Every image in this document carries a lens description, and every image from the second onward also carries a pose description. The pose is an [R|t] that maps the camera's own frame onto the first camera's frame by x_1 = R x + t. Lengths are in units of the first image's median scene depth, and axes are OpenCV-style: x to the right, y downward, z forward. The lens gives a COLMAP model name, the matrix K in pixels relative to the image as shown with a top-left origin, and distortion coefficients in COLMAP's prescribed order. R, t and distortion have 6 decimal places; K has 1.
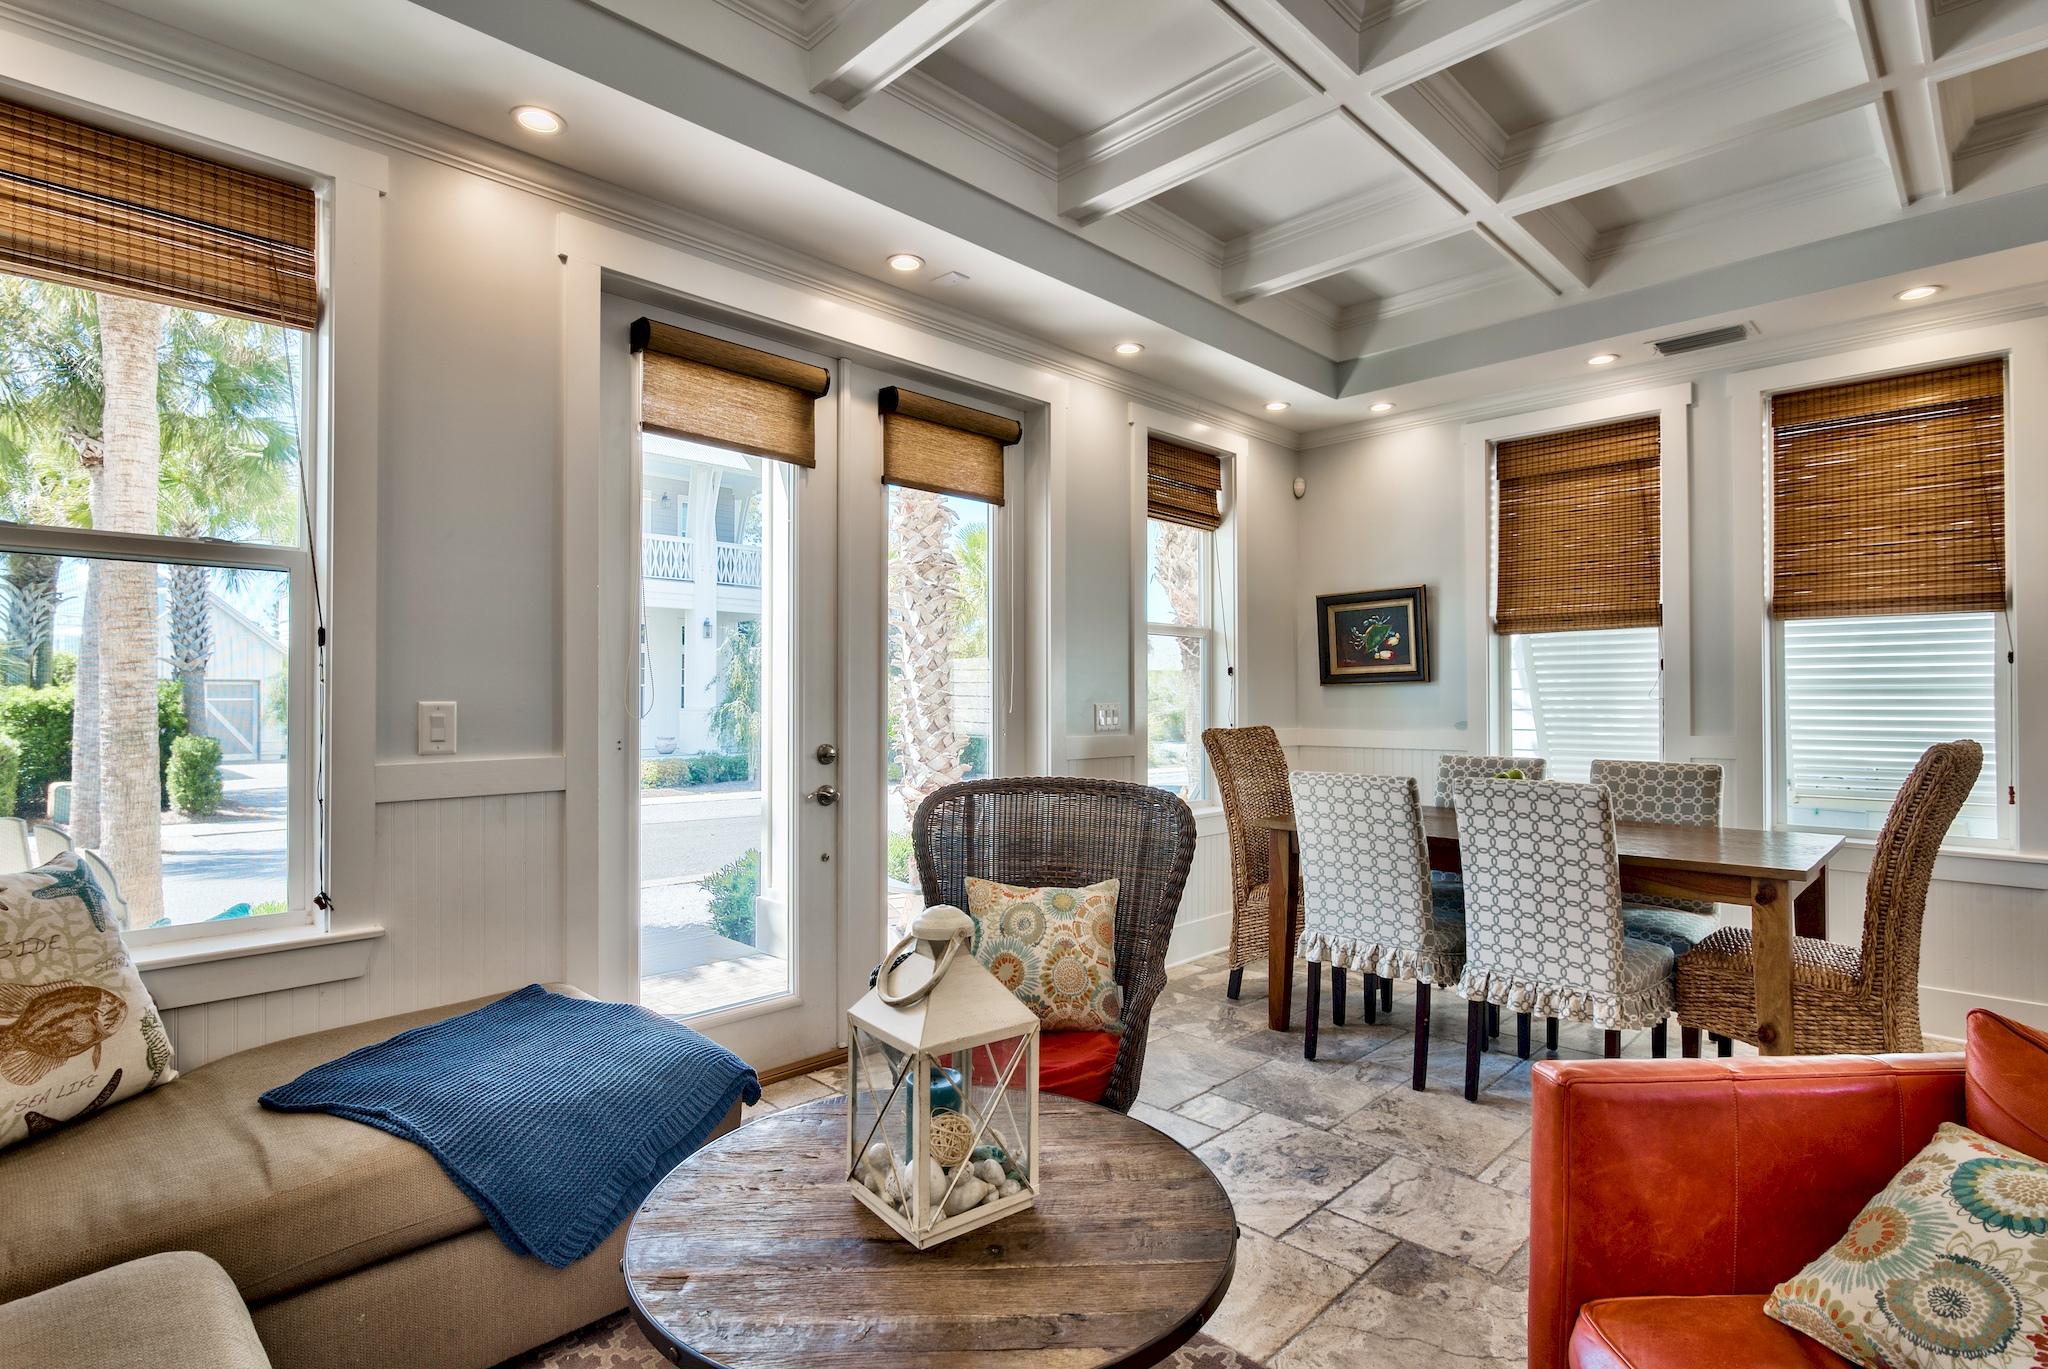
lens RADIAL K [[996.9, 0, 1037.5], [0, 996.9, 688.7], [0, 0, 1]] dist [-0.006430, 0.000324]
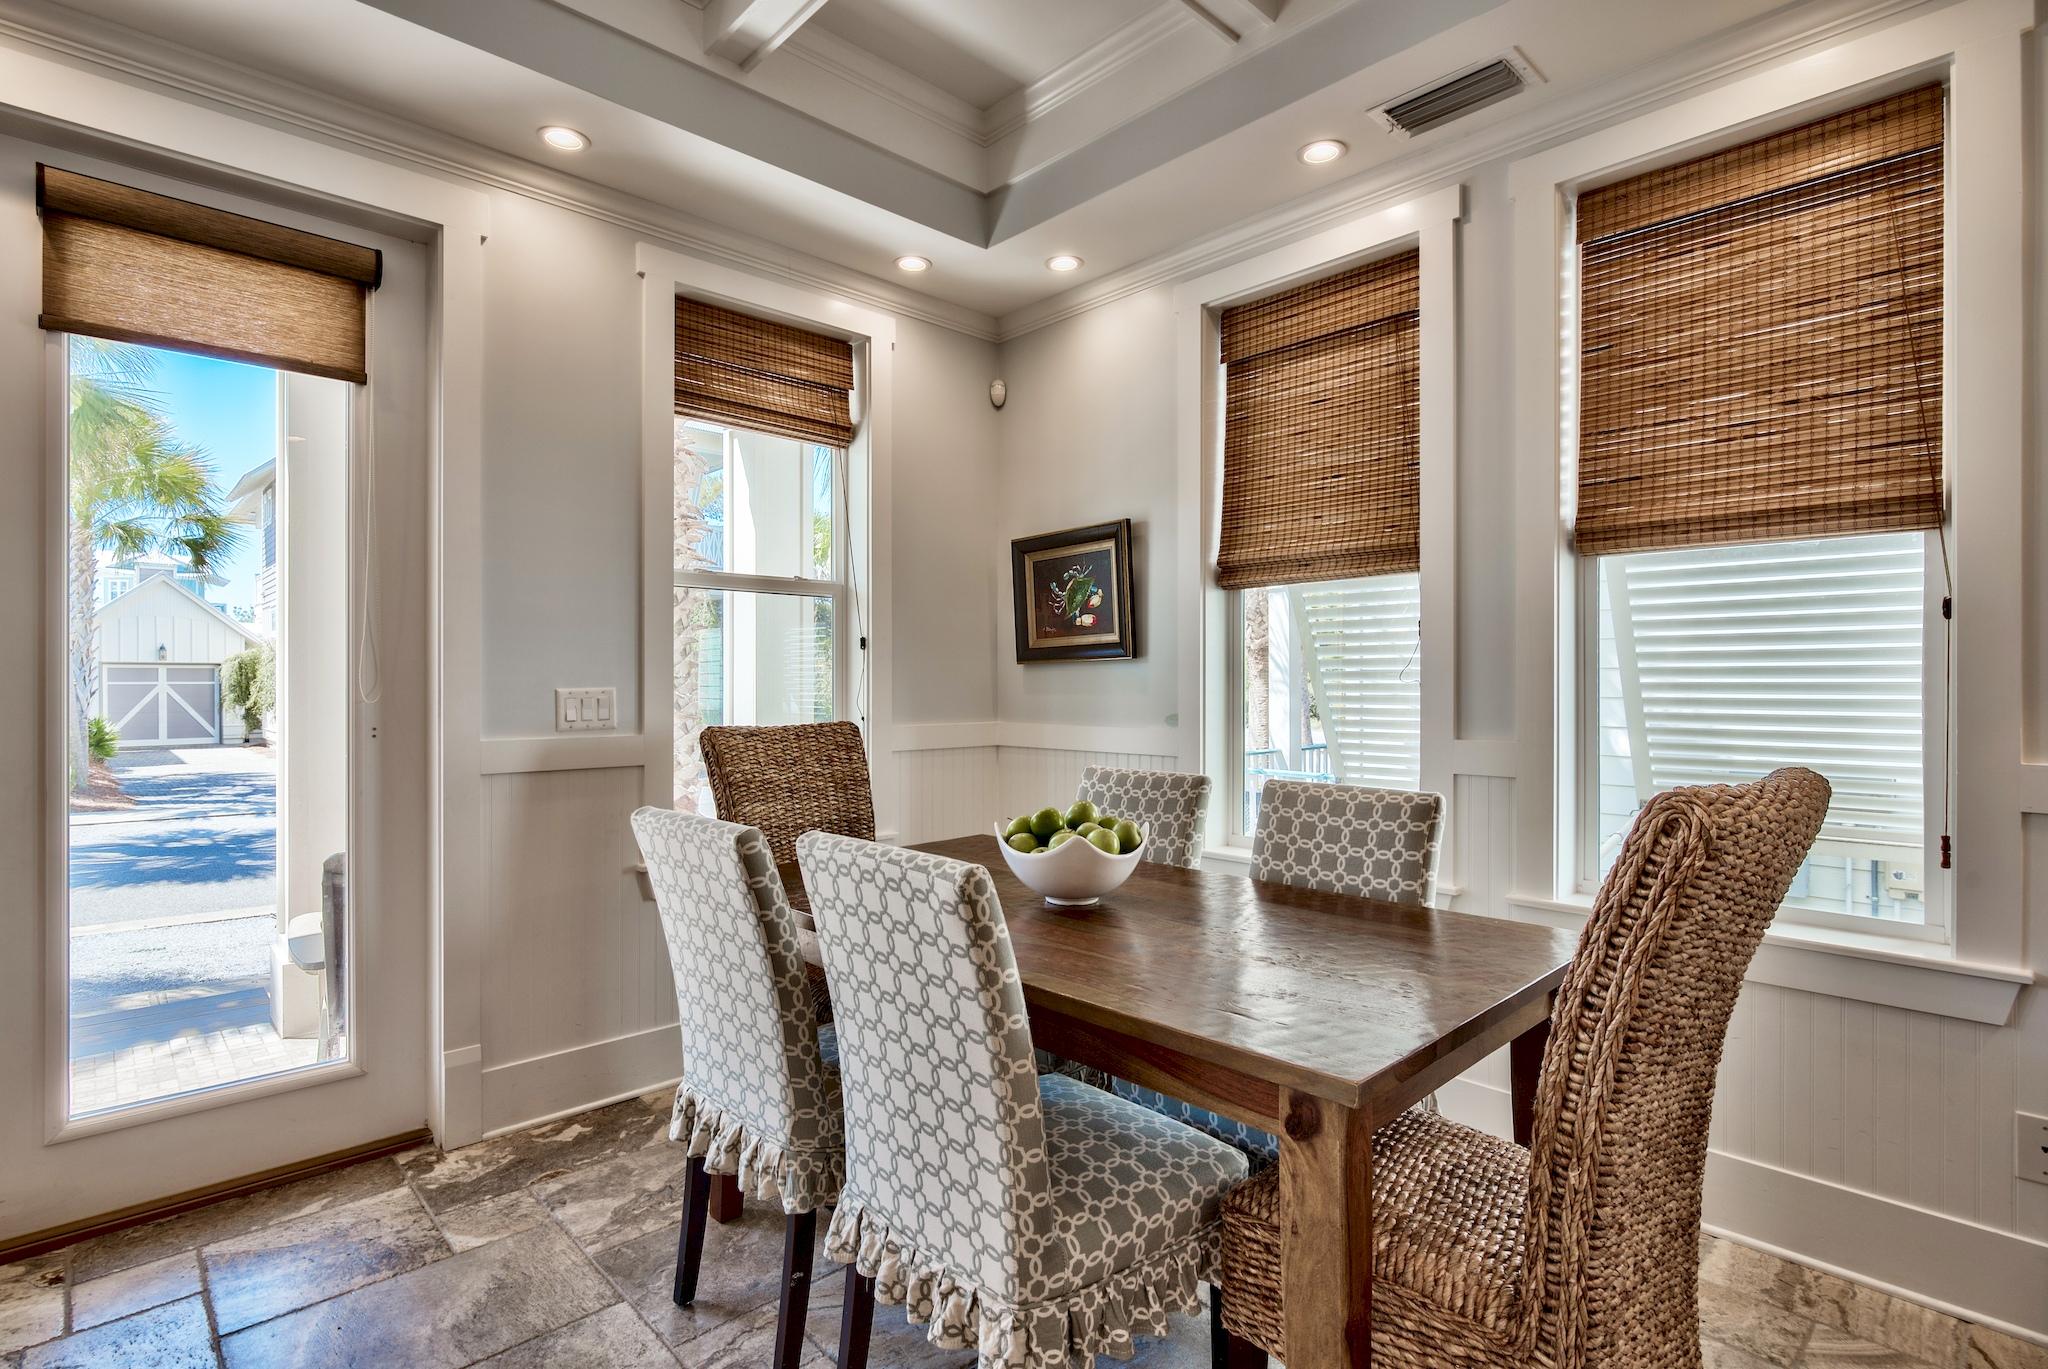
lens RADIAL K [[996.9, 0, 1014.7], [0, 996.9, 686.7], [0, 0, 1]] dist [-0.006430, 0.000324]
pose [[0.999512, 0.000439, -0.031220, 0.426353], [-0.000002, 0.999902, 0.013986, 0.004802], [0.031223, -0.013979, 0.999415, 0.380745]]
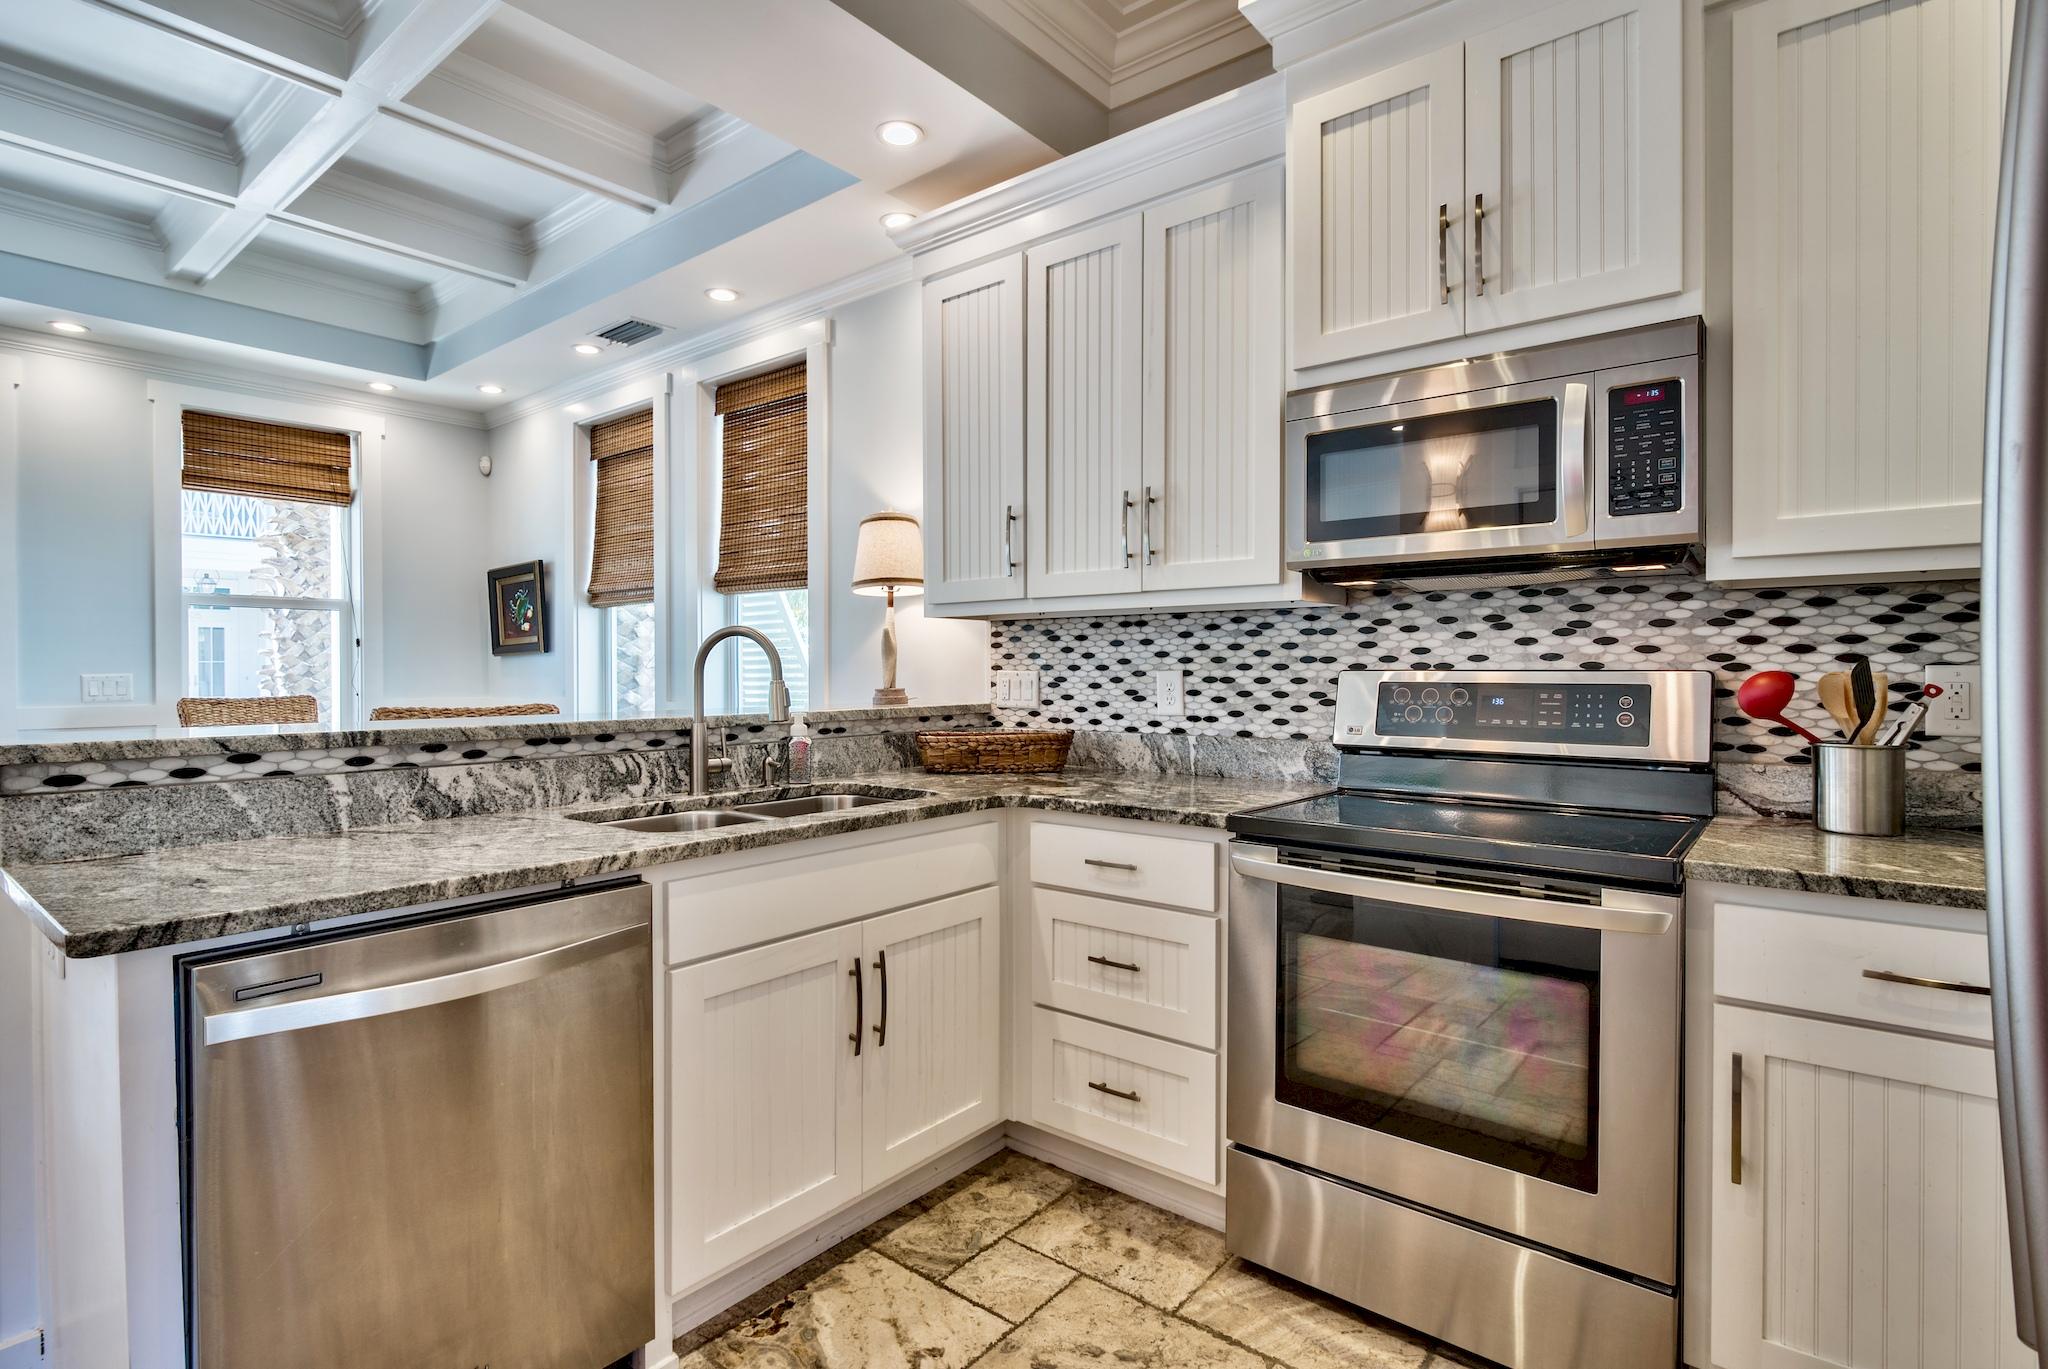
lens RADIAL K [[996.9, 0, 1028.0], [0, 996.9, 679.8], [0, 0, 1]] dist [-0.006430, 0.000324]
pose [[0.992936, -0.007211, 0.118435, 0.999489], [0.005068, 0.999818, 0.018388, 0.006993], [-0.118546, -0.017658, 0.992791, -0.140299]]
